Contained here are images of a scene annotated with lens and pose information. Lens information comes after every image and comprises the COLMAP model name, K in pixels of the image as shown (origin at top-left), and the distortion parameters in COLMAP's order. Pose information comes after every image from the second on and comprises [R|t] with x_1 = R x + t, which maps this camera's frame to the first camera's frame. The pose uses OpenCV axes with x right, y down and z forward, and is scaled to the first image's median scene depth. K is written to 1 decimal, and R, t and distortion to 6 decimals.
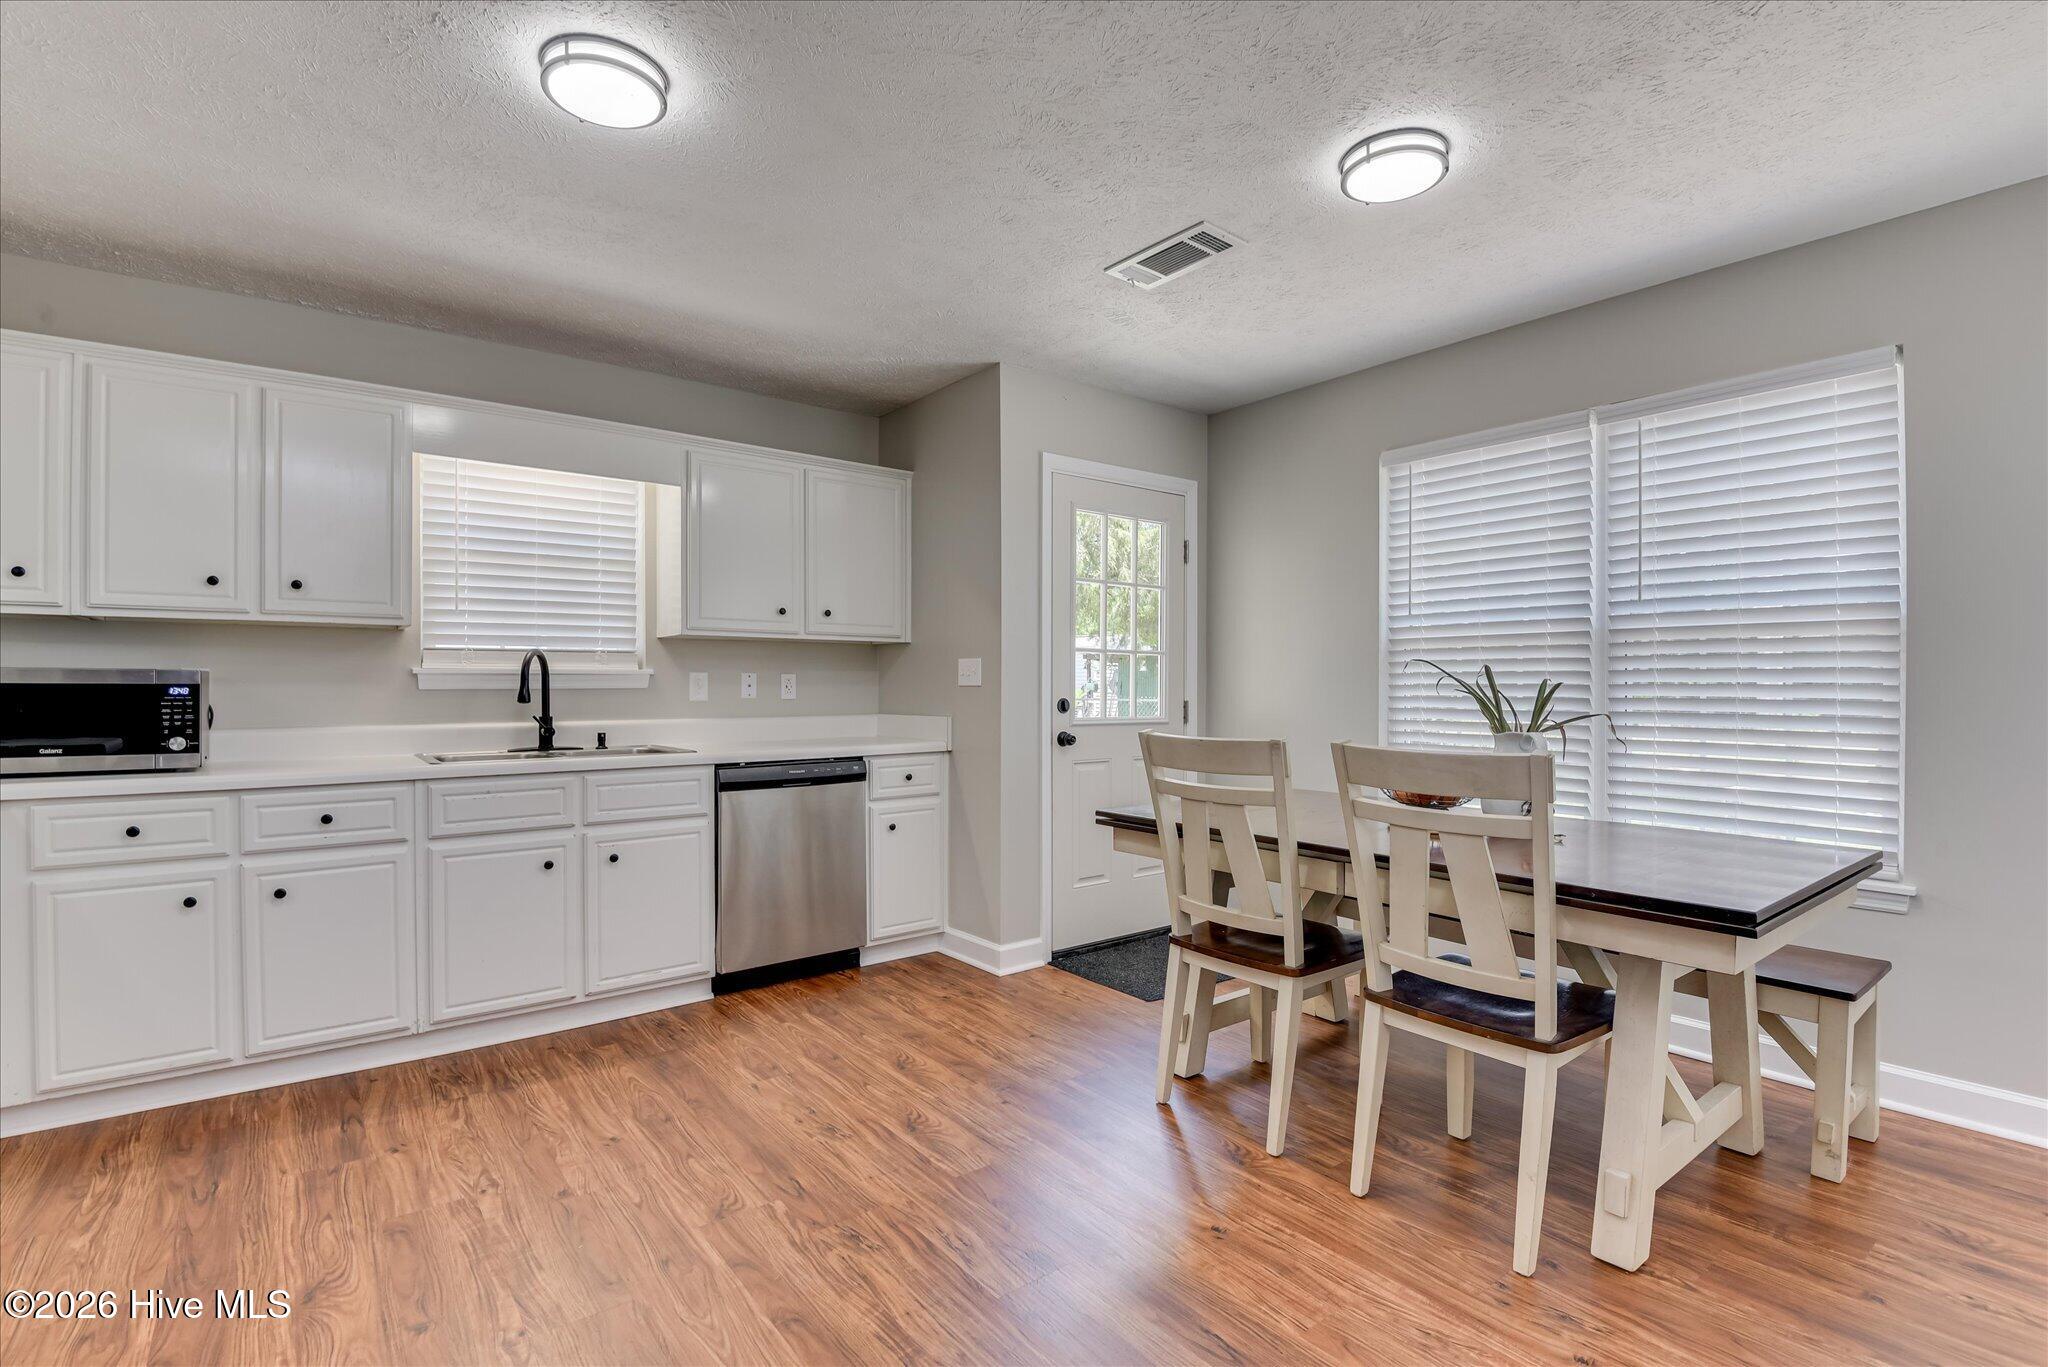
lens RADIAL K [[948.8, 0, 1019.1], [0, 948.8, 685.5], [0, 0, 1]] dist [-0.011260, -0.004035]
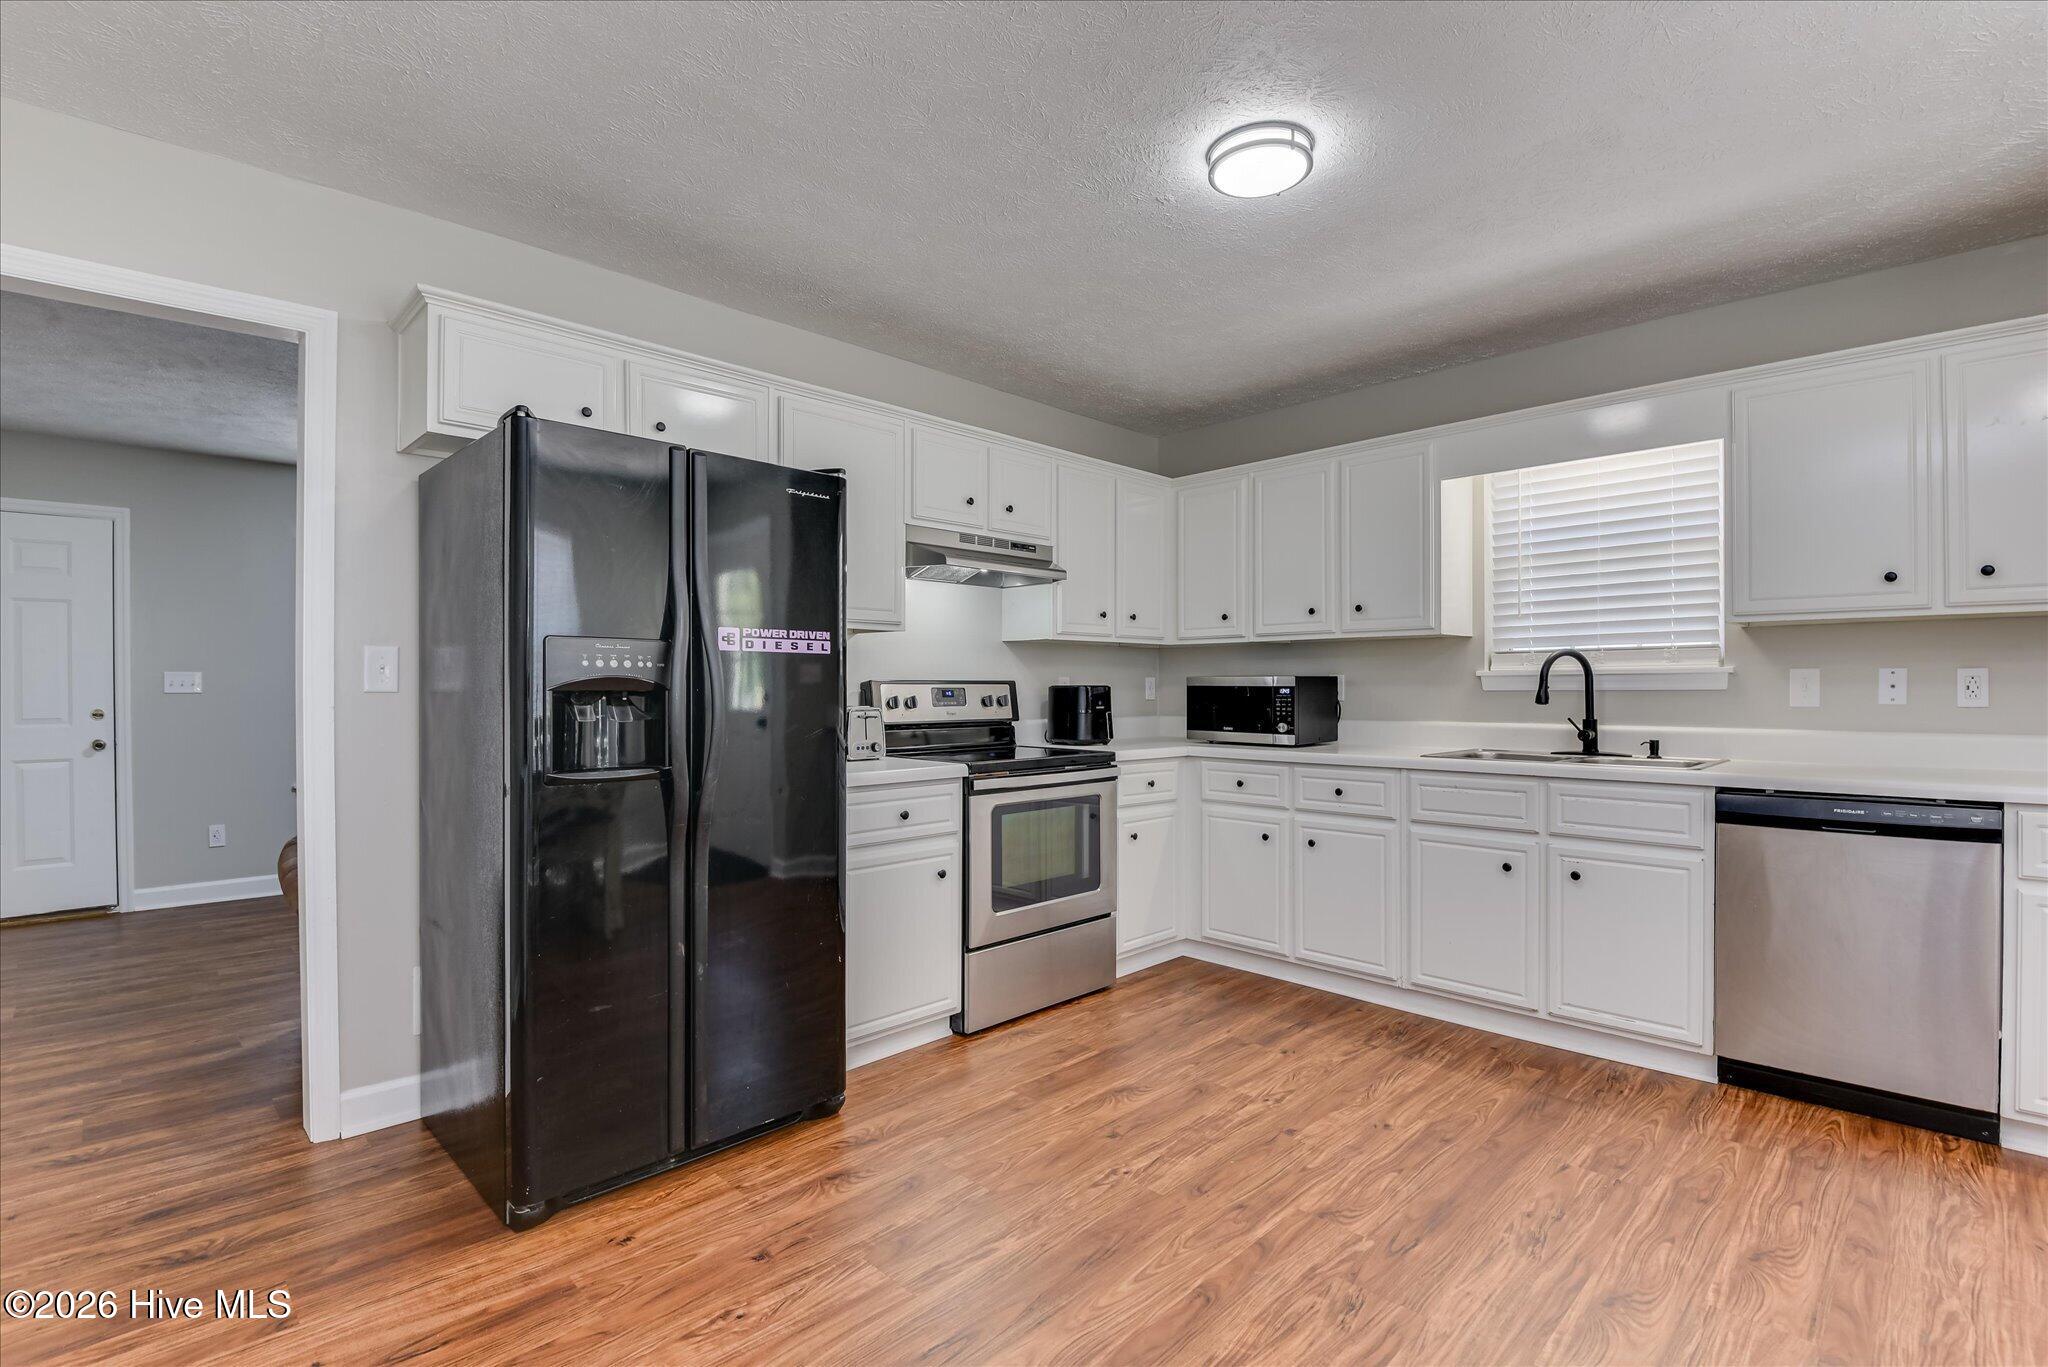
lens RADIAL K [[948.8, 0, 1028.0], [0, 948.8, 685.0], [0, 0, 1]] dist [-0.011260, -0.004035]
pose [[0.124686, -0.001143, -0.992196, 0.469305], [0.003214, 0.999995, -0.000748, -0.003190], [0.992191, -0.003096, 0.124689, 0.410364]]
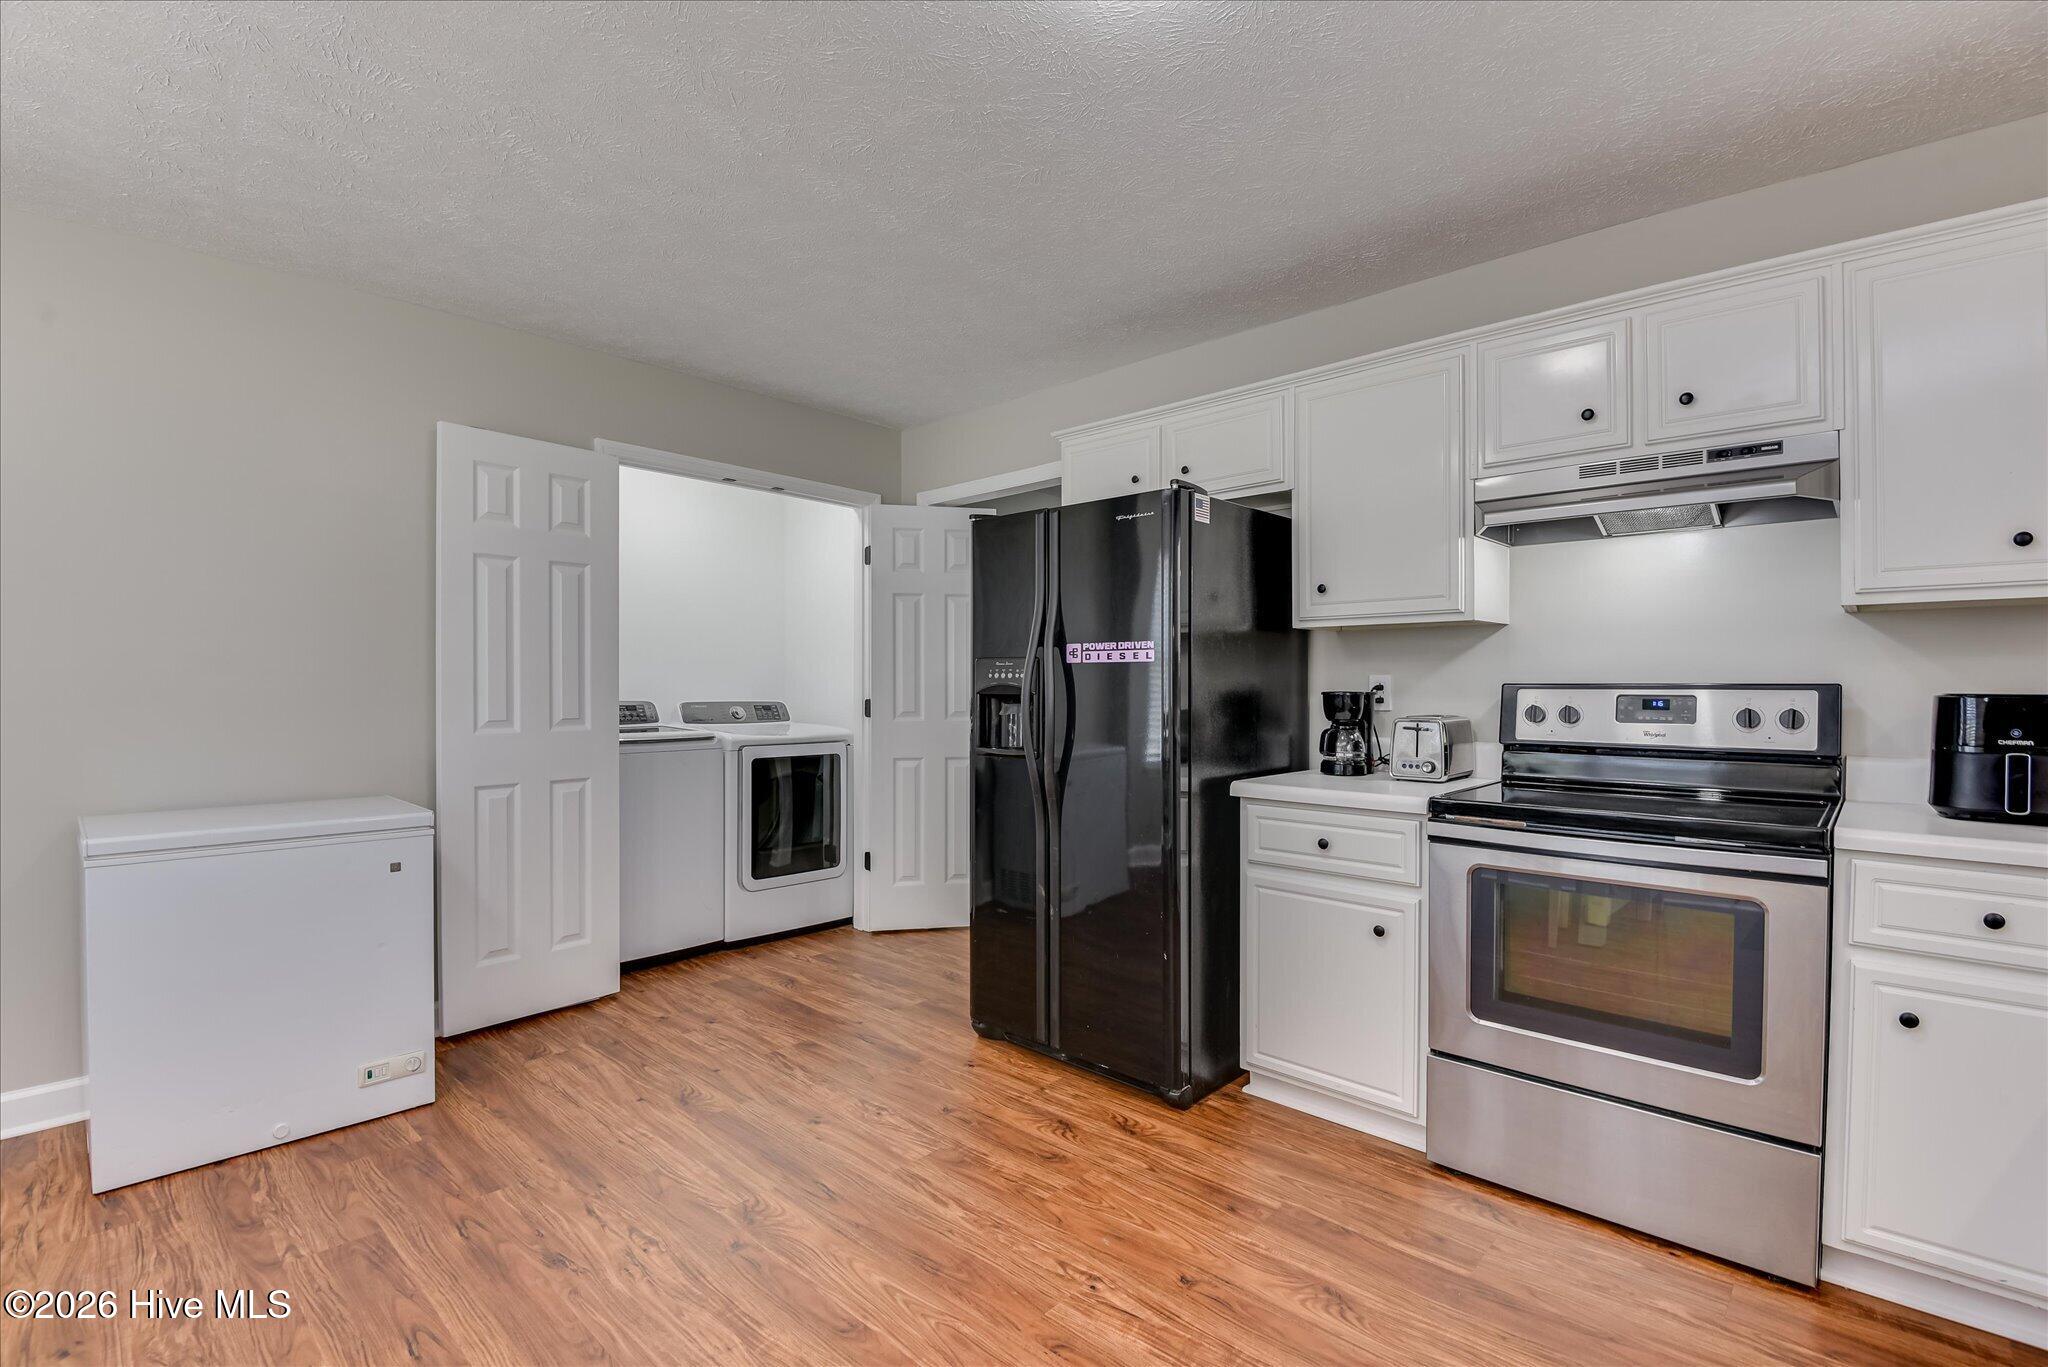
lens RADIAL K [[920.3, 0, 1025.4], [0, 920.3, 688.9], [0, 0, 1]] dist [-0.017178, -0.001451]
pose [[-0.987768, 0.001361, -0.155923, -0.168378], [0.001168, 0.999998, 0.001330, -0.008034], [0.155924, 0.001131, -0.987768, 1.208931]]
